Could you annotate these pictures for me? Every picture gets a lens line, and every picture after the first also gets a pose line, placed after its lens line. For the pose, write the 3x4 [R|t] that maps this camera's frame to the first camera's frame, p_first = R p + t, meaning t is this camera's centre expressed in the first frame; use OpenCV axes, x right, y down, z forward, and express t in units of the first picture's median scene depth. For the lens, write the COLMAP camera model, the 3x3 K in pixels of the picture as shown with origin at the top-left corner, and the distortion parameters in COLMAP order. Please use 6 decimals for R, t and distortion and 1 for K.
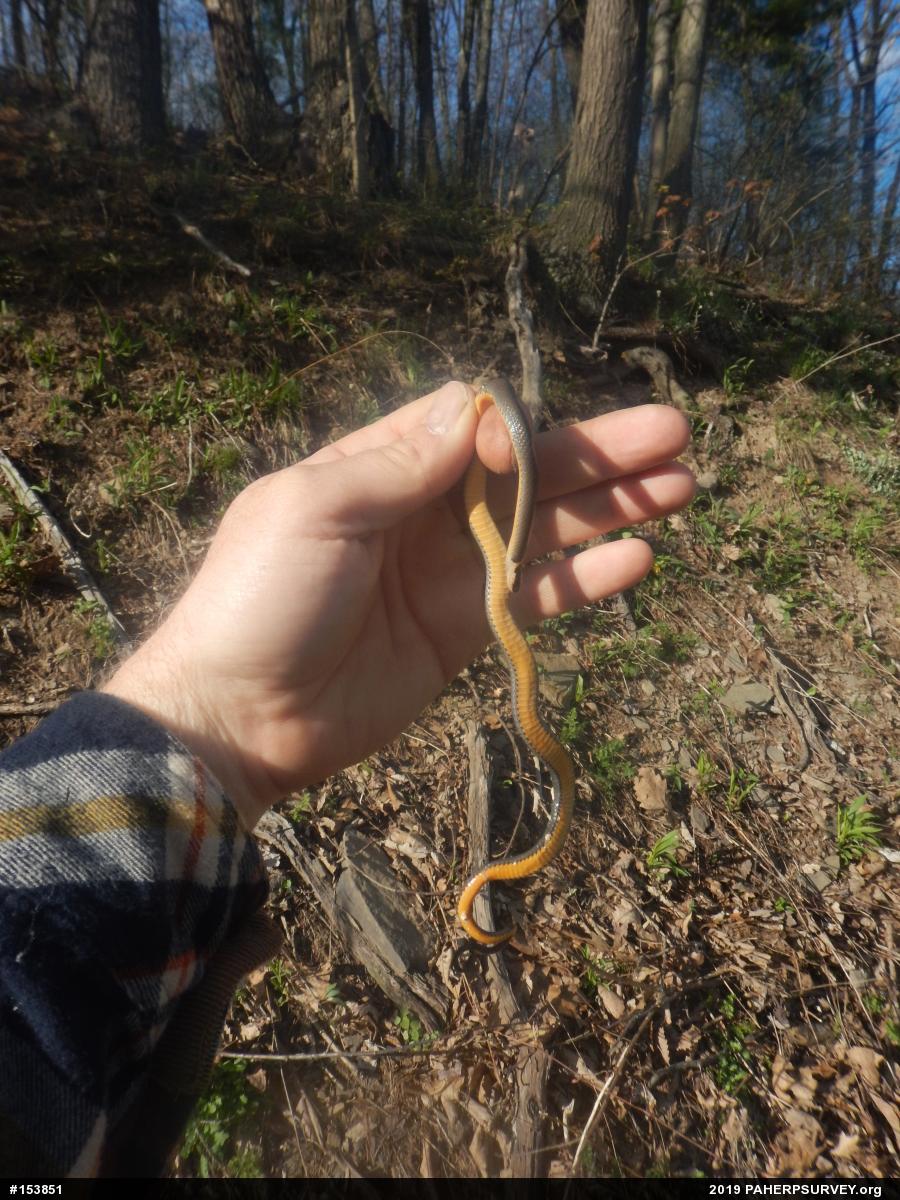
lens RADIAL K [[815.2, 0, 450.0], [0, 815.2, 600.0], [0, 0, 1]] dist [-0.038712, 0.005757]
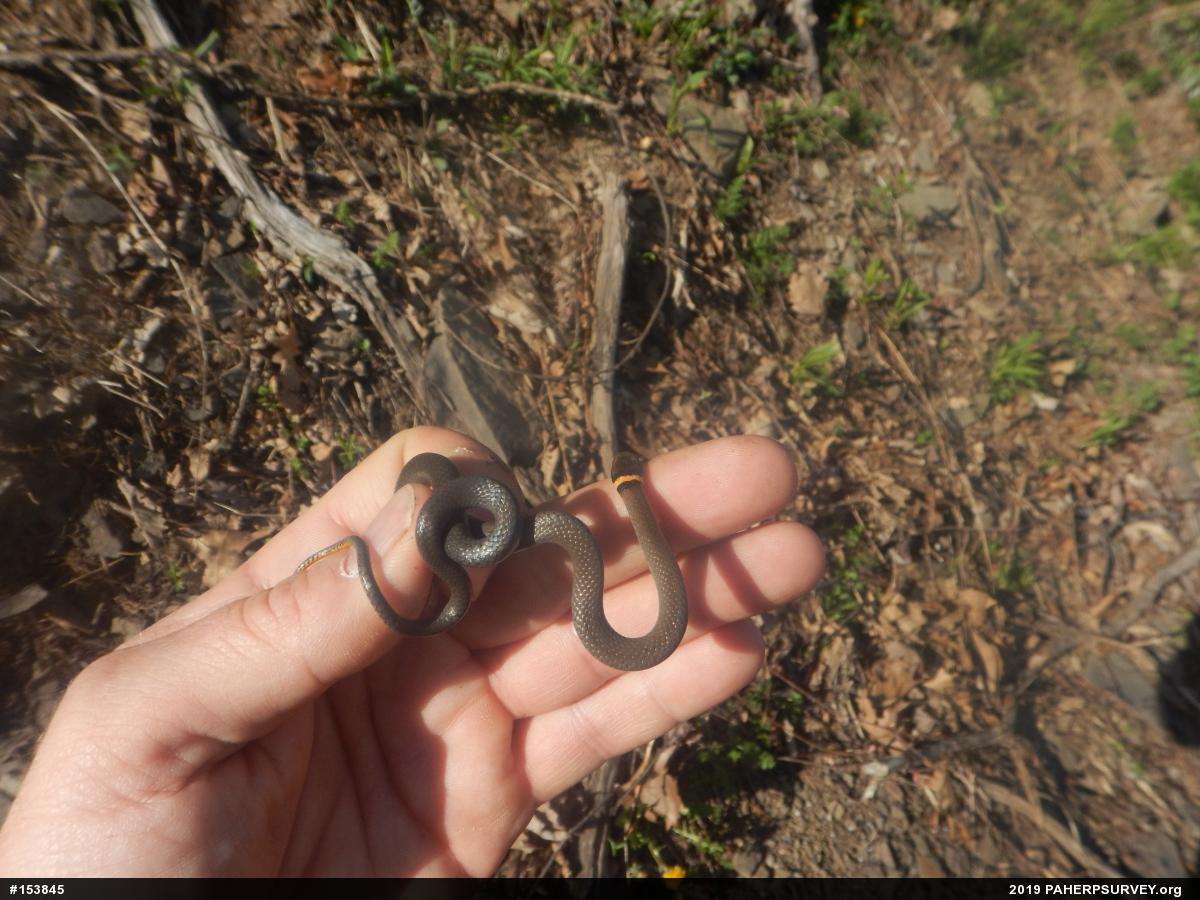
lens RADIAL K [[815.2, 0, 600.0], [0, 815.2, 450.0], [0, 0, 1]] dist [-0.038712, 0.005757]
pose [[0.987473, 0.115359, 0.107655, -0.041263], [-0.150417, 0.894317, 0.421393, 0.065389], [-0.047666, -0.432307, 0.900466, 0.202120]]
